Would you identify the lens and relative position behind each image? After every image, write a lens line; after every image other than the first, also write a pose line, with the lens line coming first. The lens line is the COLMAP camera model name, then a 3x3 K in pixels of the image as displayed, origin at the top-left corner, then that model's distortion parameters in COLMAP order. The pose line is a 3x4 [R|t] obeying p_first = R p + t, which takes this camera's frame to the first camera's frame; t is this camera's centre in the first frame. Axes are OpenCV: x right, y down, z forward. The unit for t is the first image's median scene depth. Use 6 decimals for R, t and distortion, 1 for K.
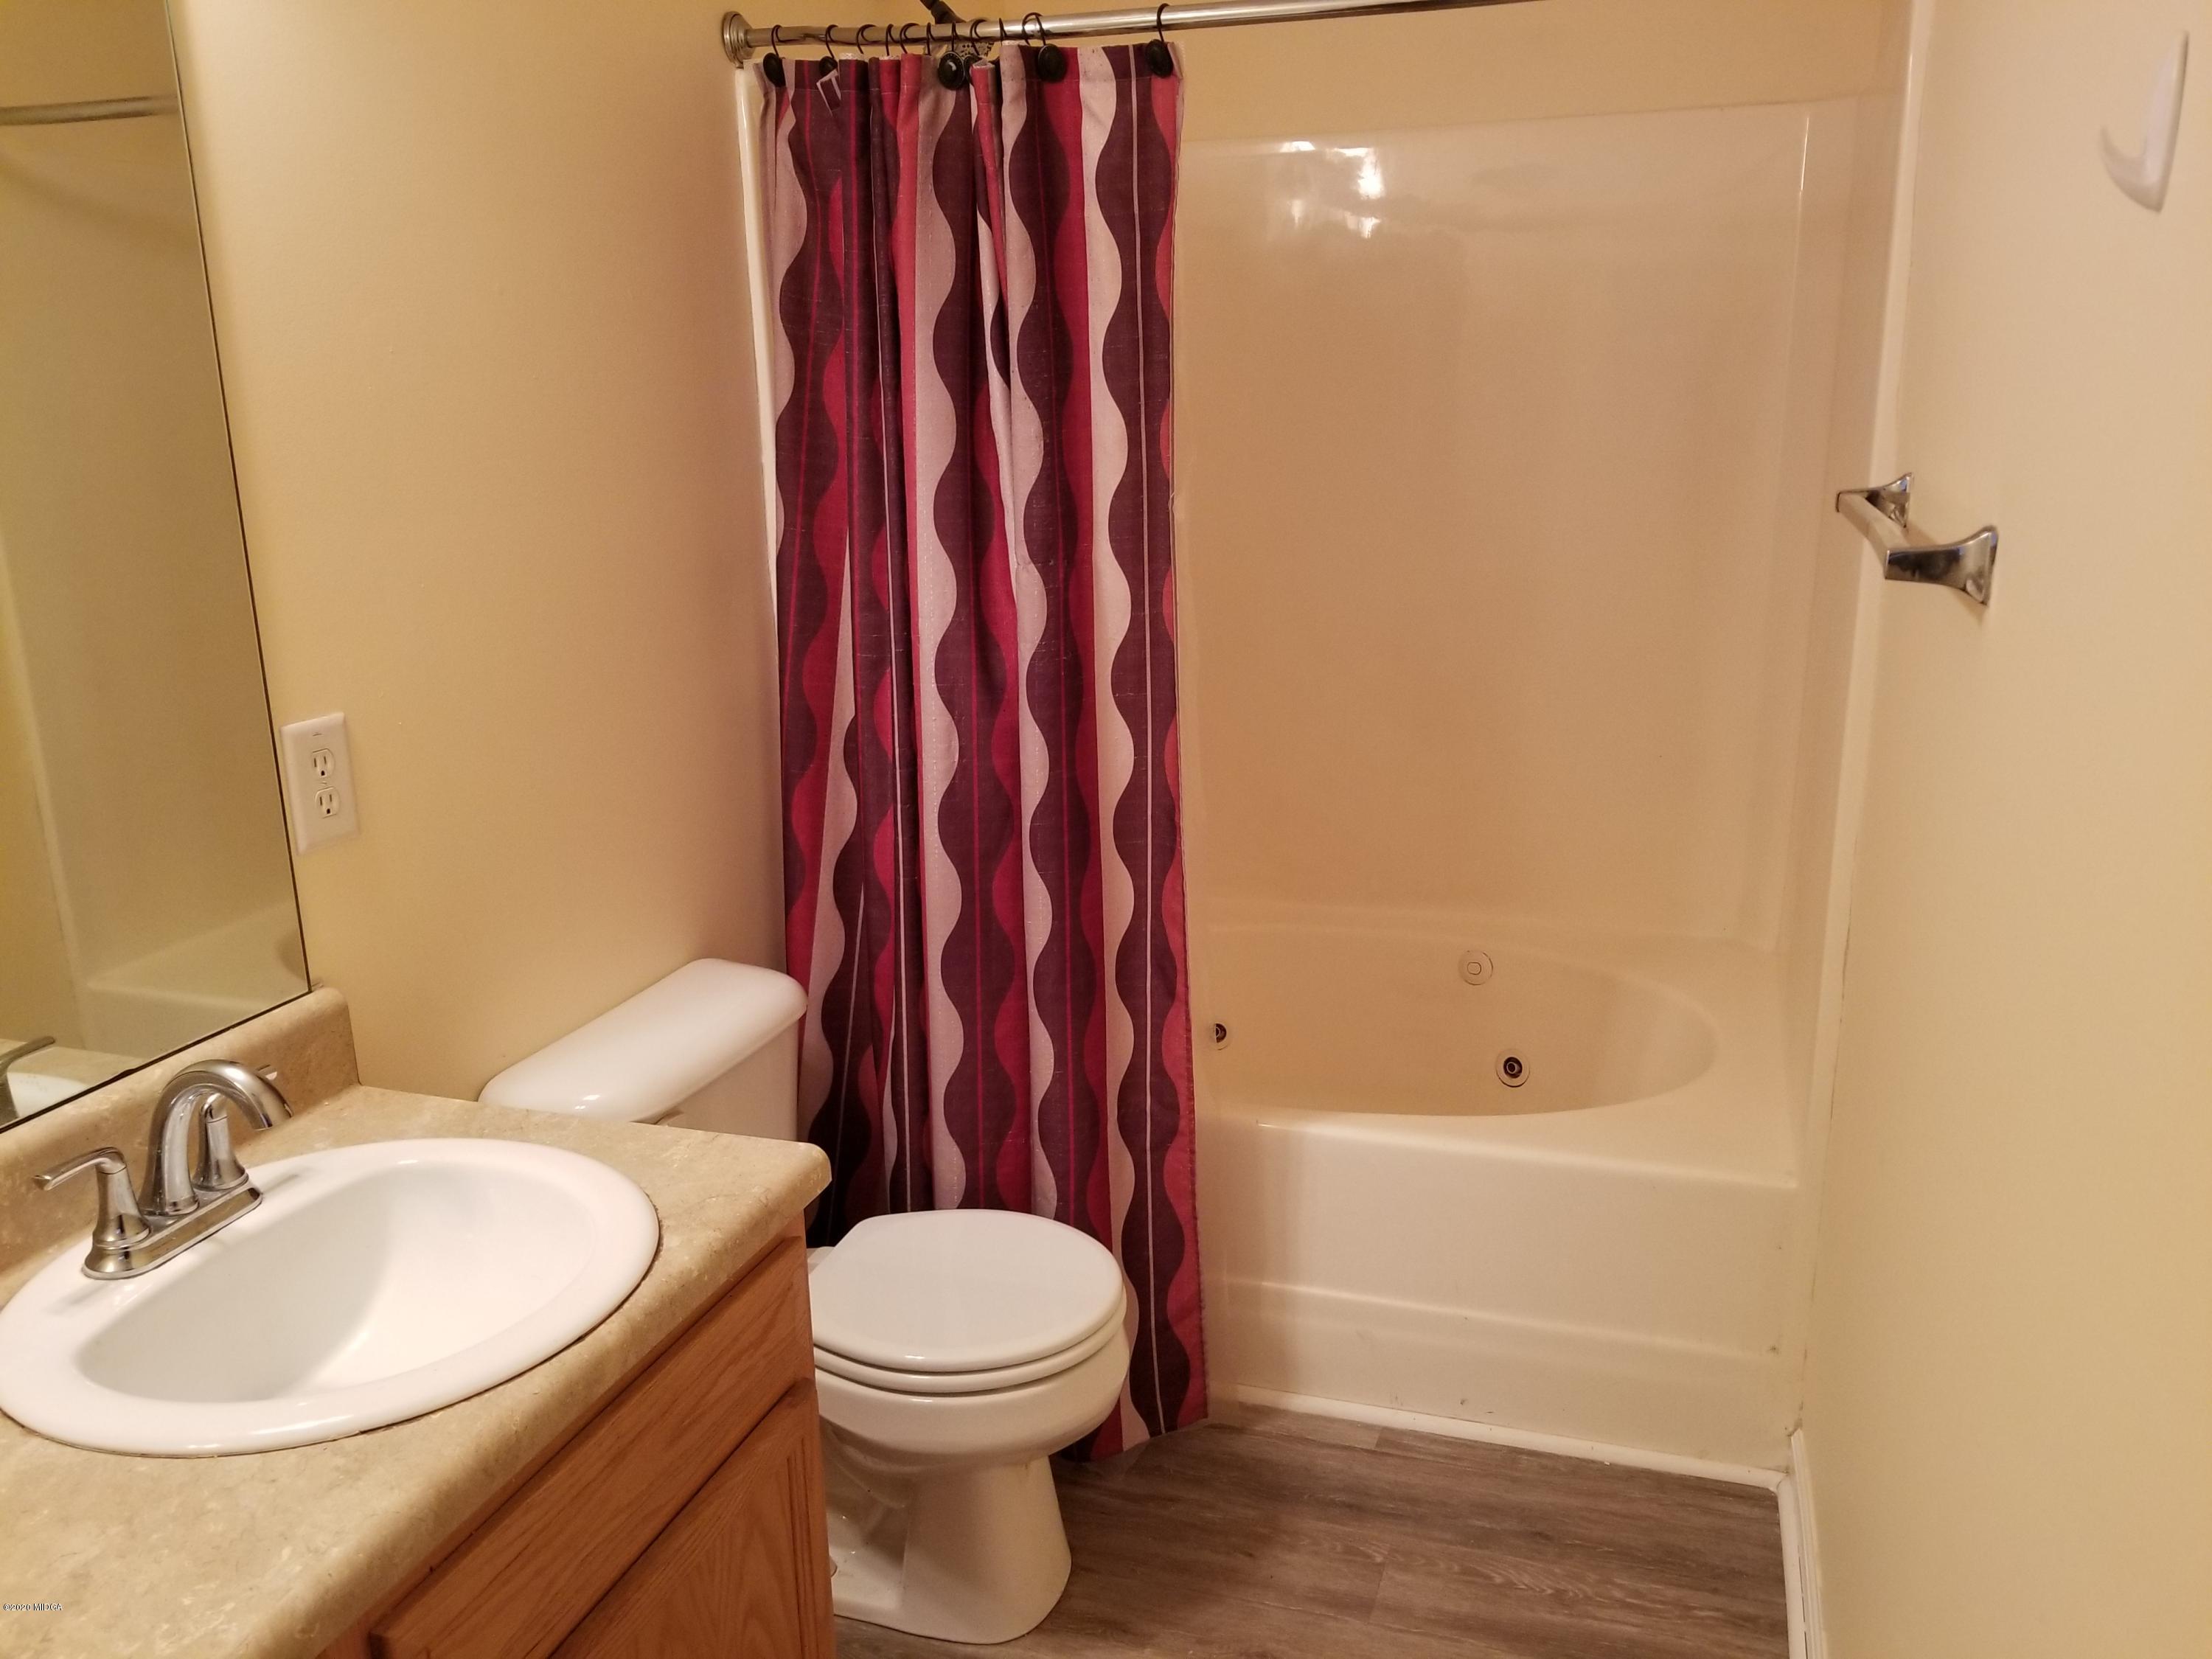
lens RADIAL K [[1643.9, 0, 1106.0], [0, 1643.9, 829.5], [0, 0, 1]] dist [-0.008600, -0.036888]
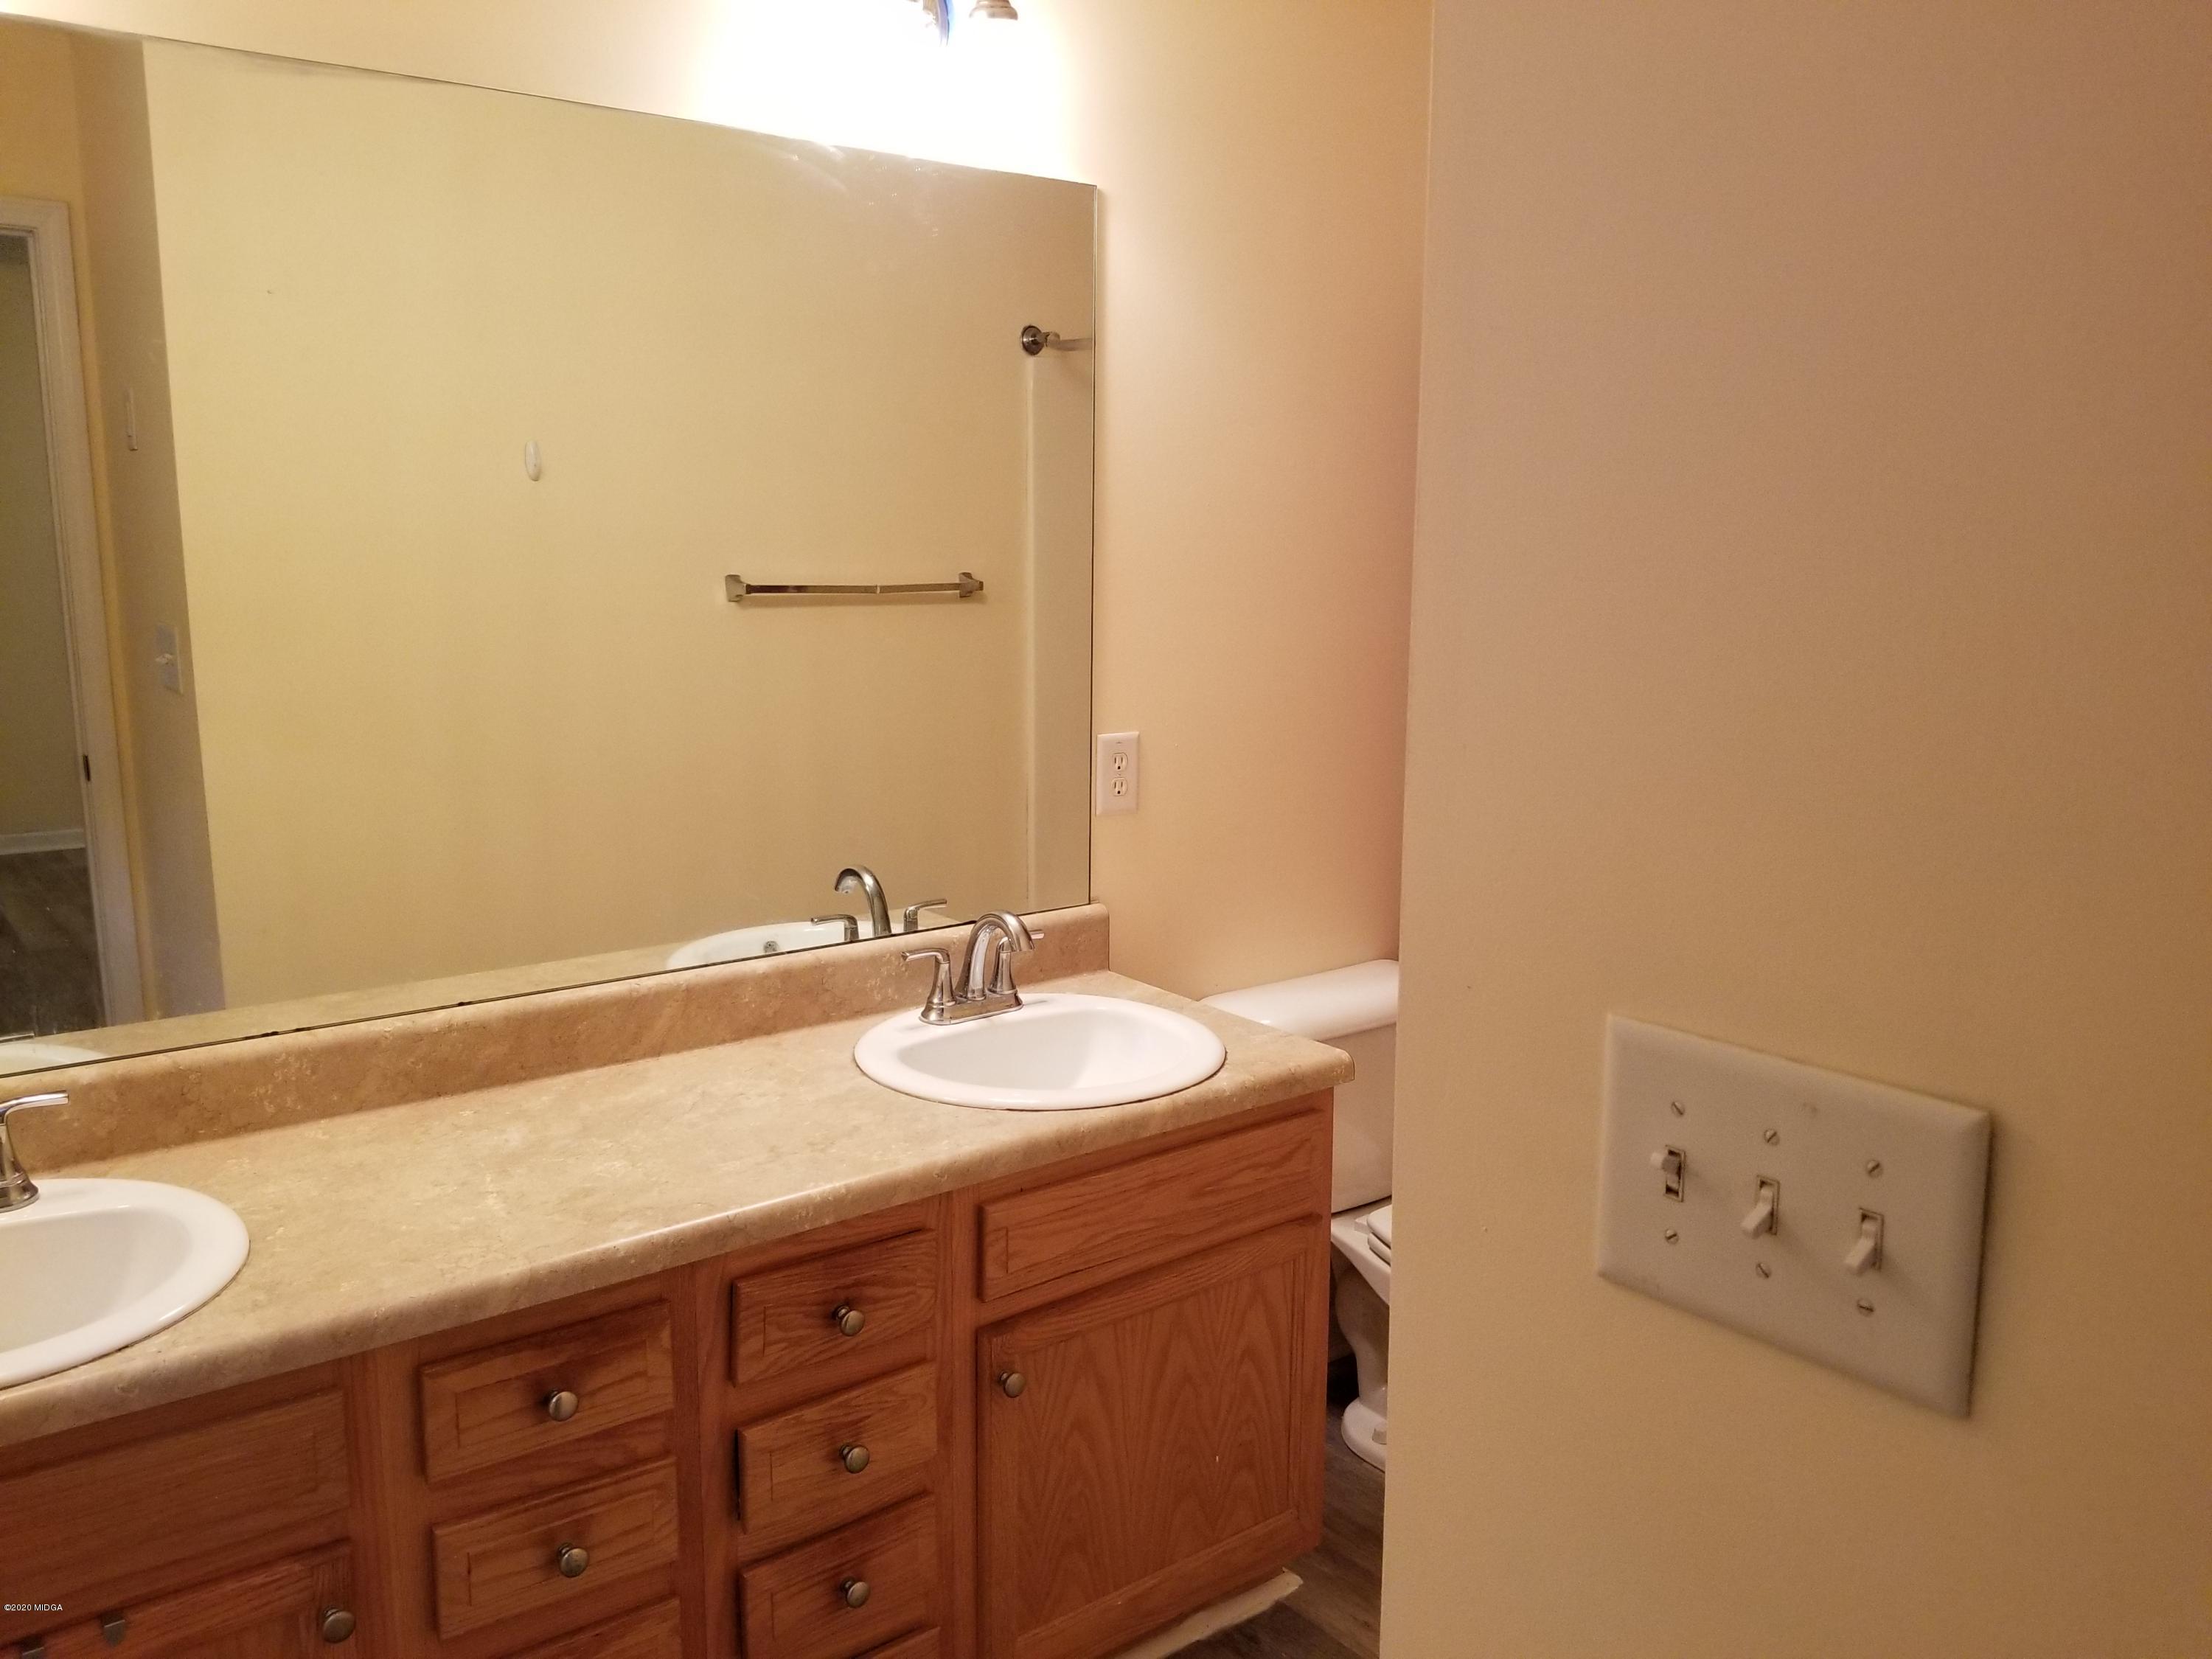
lens RADIAL K [[1643.9, 0, 1106.0], [0, 1643.9, 829.5], [0, 0, 1]] dist [-0.008600, -0.036888]
pose [[0.817716, 0.117549, -0.563491, 0.480367], [-0.162696, 0.986209, -0.030366, 0.087435], [0.552150, 0.116508, 0.825564, -0.356195]]
